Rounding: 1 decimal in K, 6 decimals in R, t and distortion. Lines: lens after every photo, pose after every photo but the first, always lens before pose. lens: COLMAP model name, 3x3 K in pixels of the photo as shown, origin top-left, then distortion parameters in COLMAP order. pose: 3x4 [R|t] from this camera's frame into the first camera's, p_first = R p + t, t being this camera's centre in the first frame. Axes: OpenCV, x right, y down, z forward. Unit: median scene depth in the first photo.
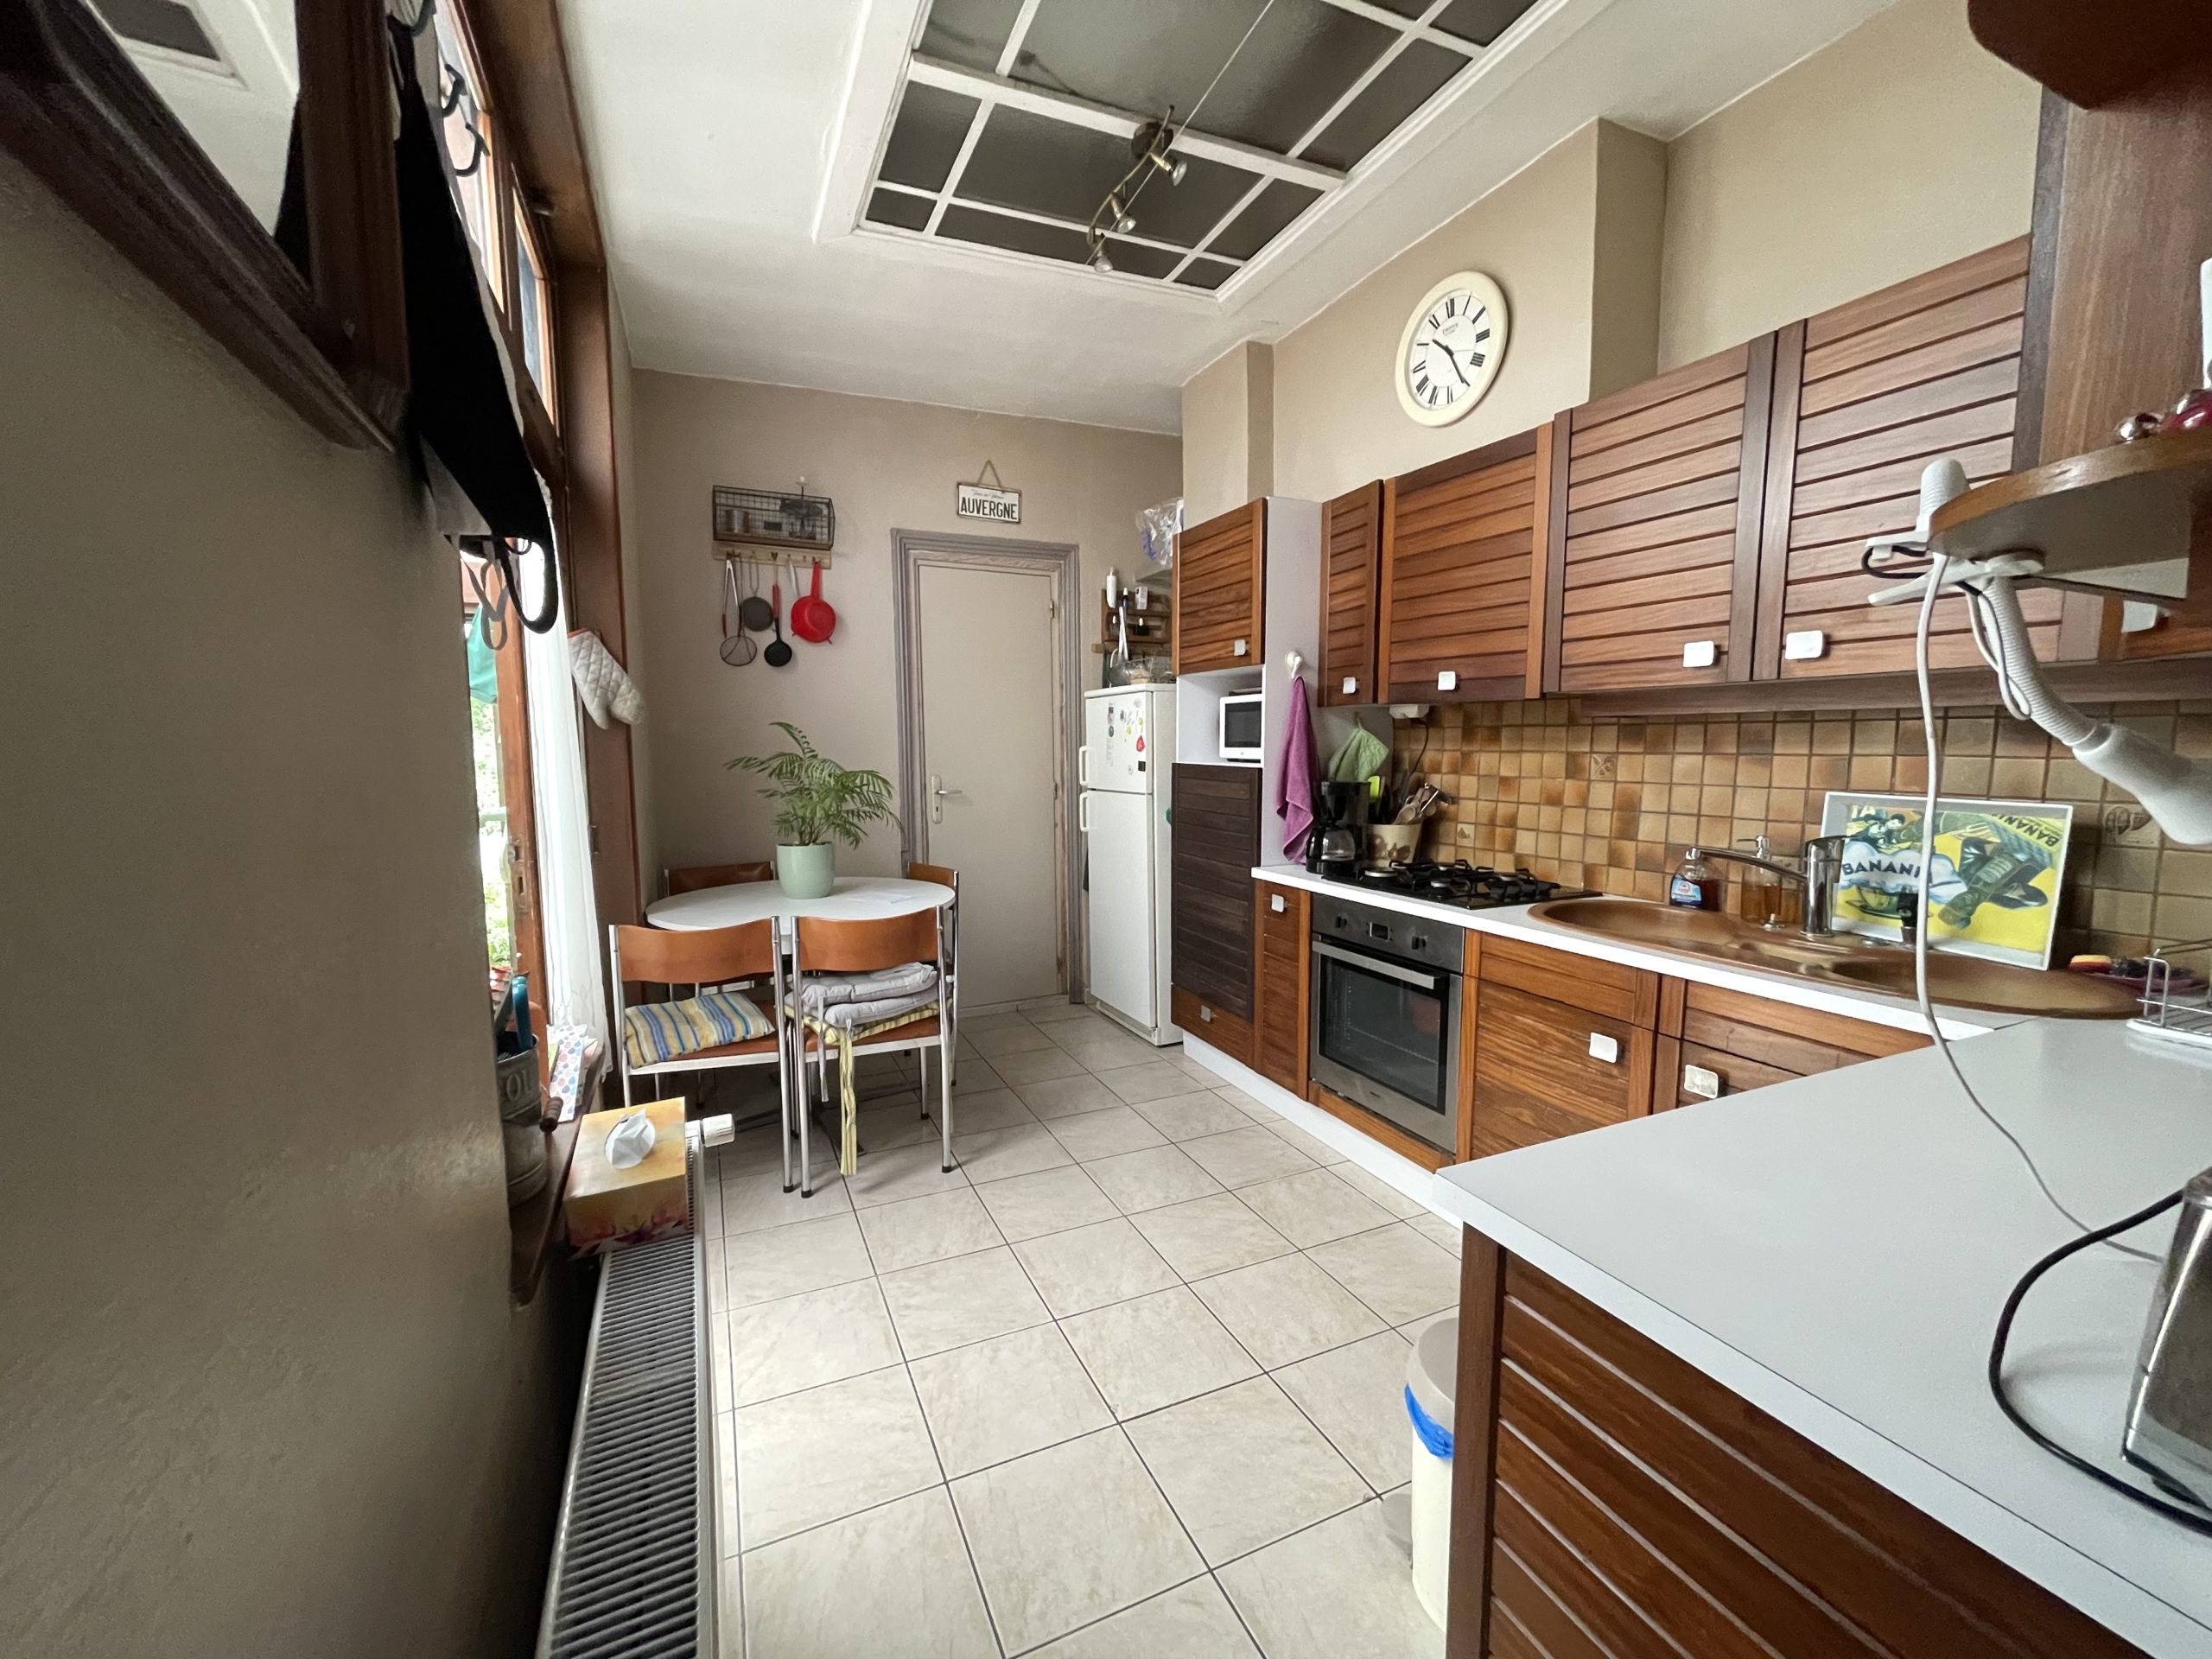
lens RADIAL K [[889.3, 0, 1110.3], [0, 889.3, 839.3], [0, 0, 1]] dist [-0.000656, -0.000464]
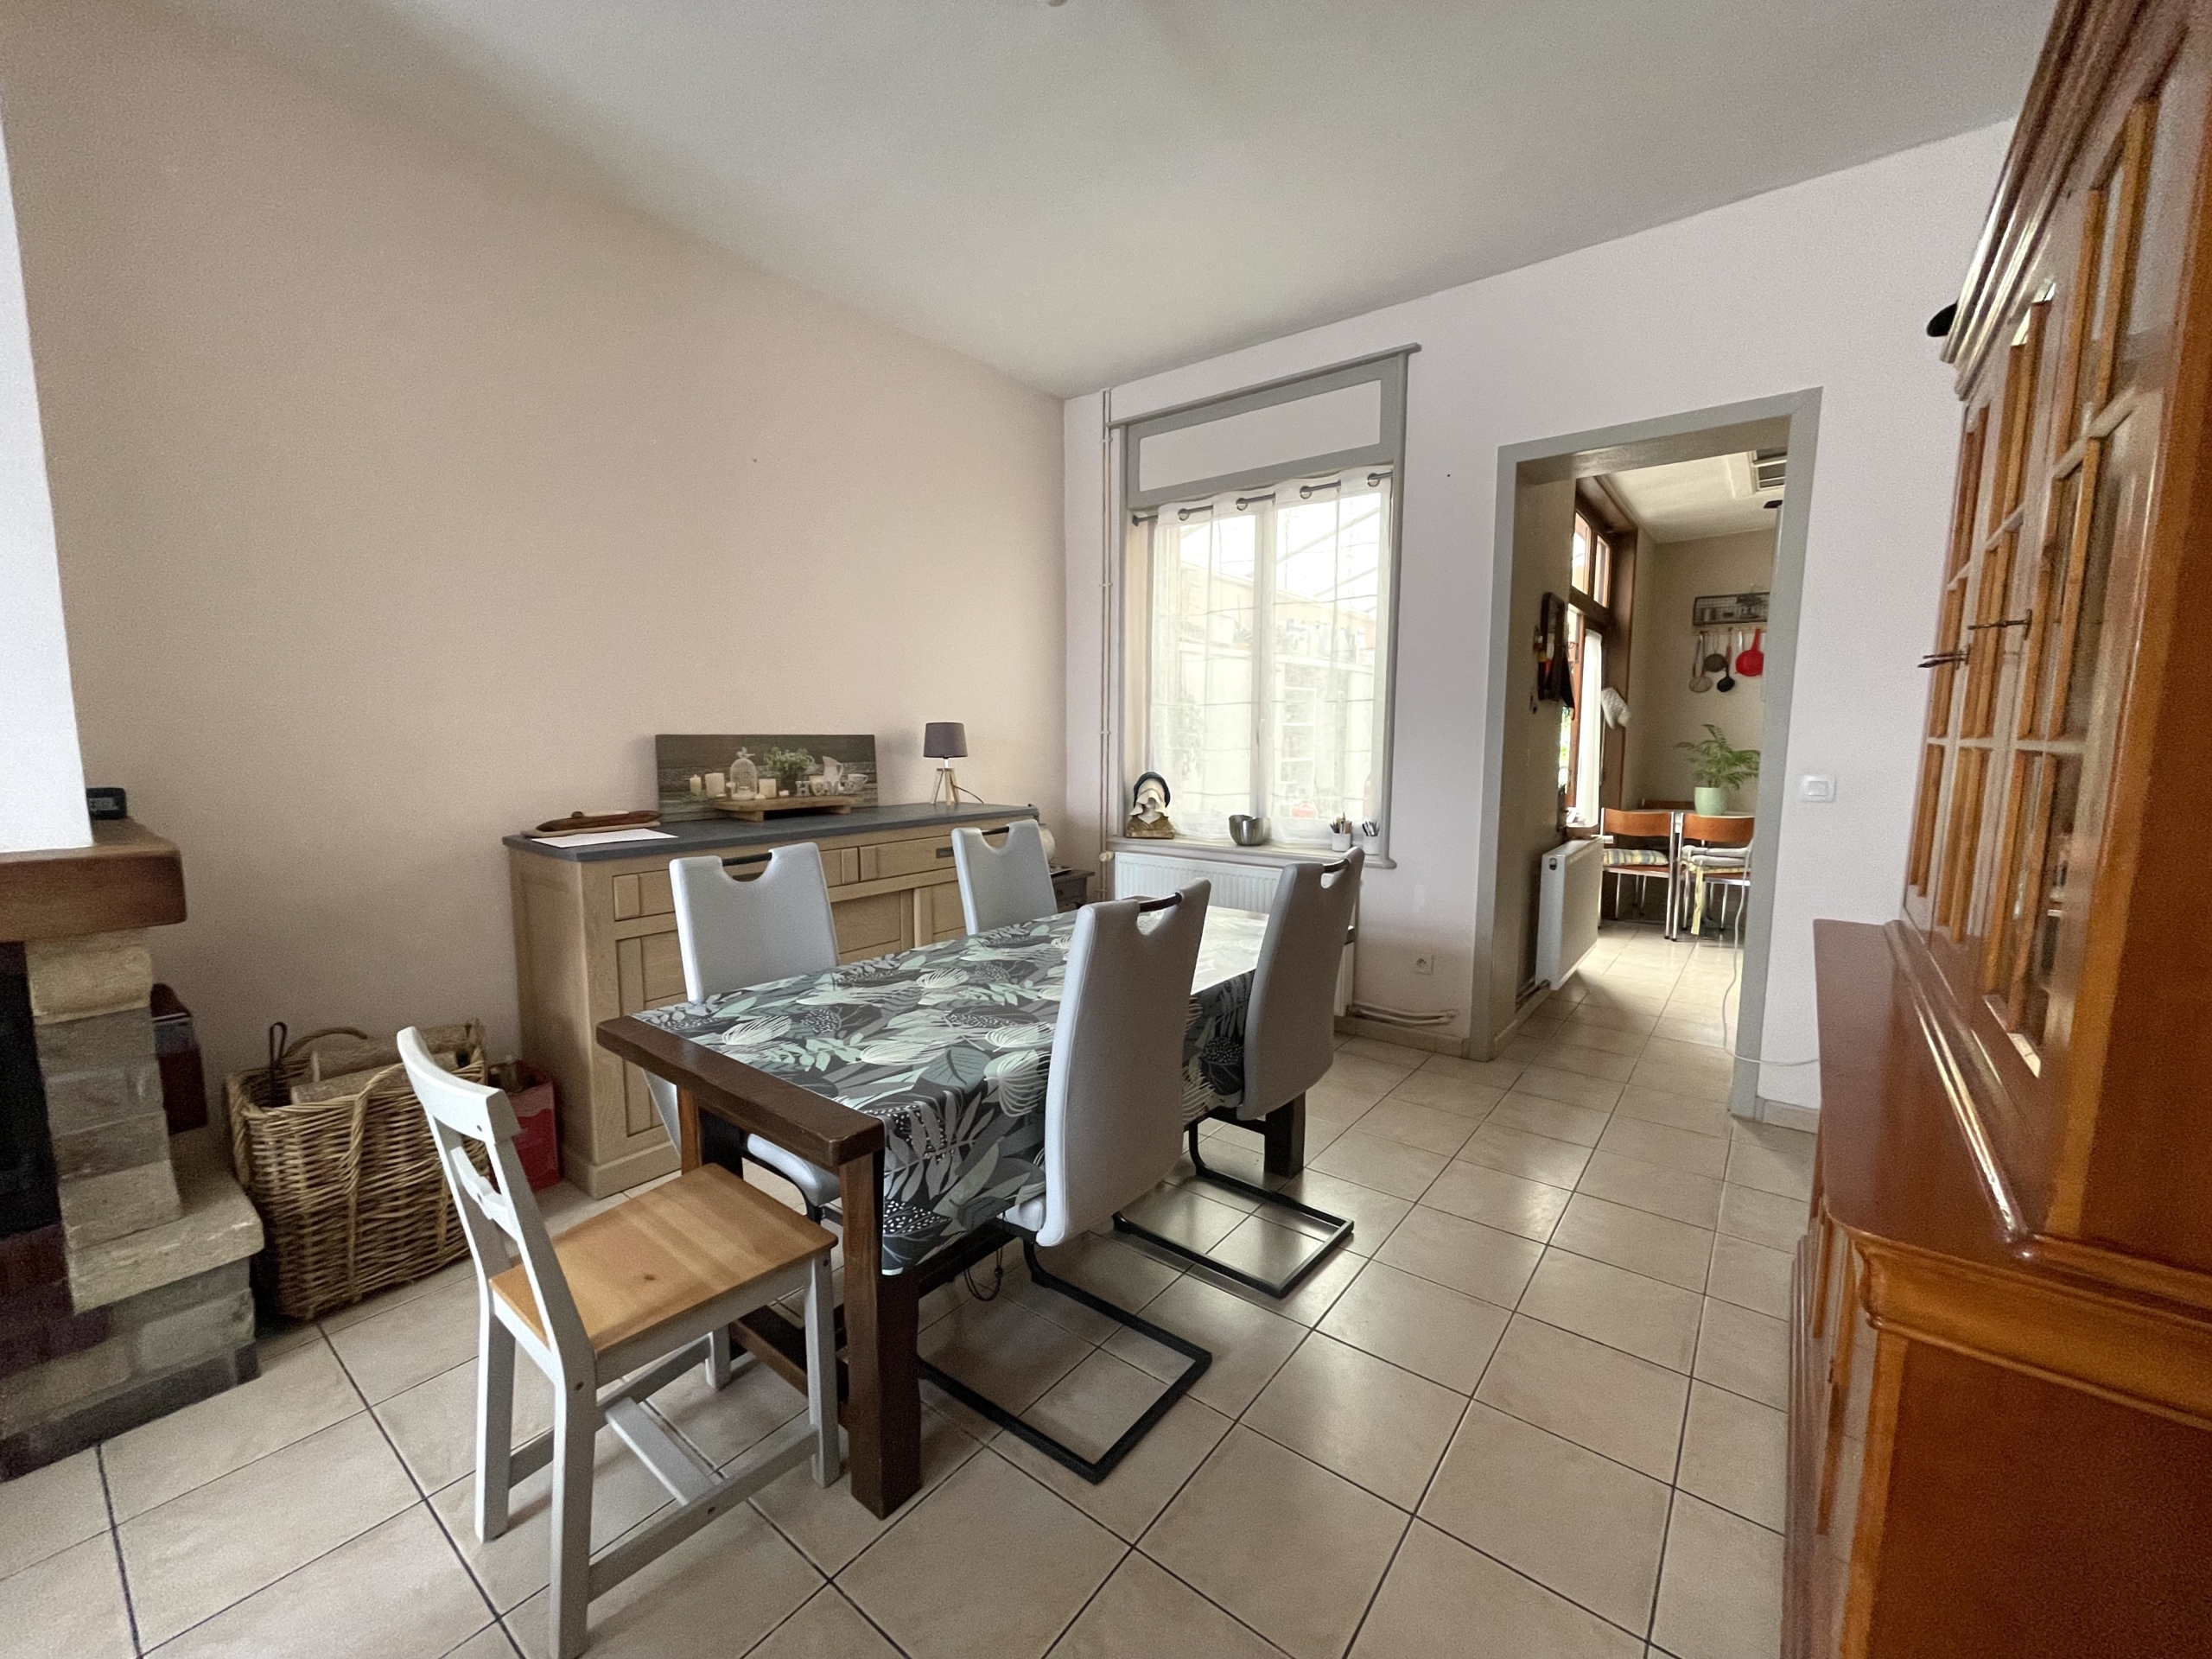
lens RADIAL K [[889.3, 0, 1105.2], [0, 889.3, 841.6], [0, 0, 1]] dist [-0.000656, -0.000464]
pose [[0.456274, 0.107922, -0.883270, 0.671773], [-0.095109, 0.992847, 0.072180, 0.092790], [0.884742, 0.051073, 0.463275, -0.909613]]
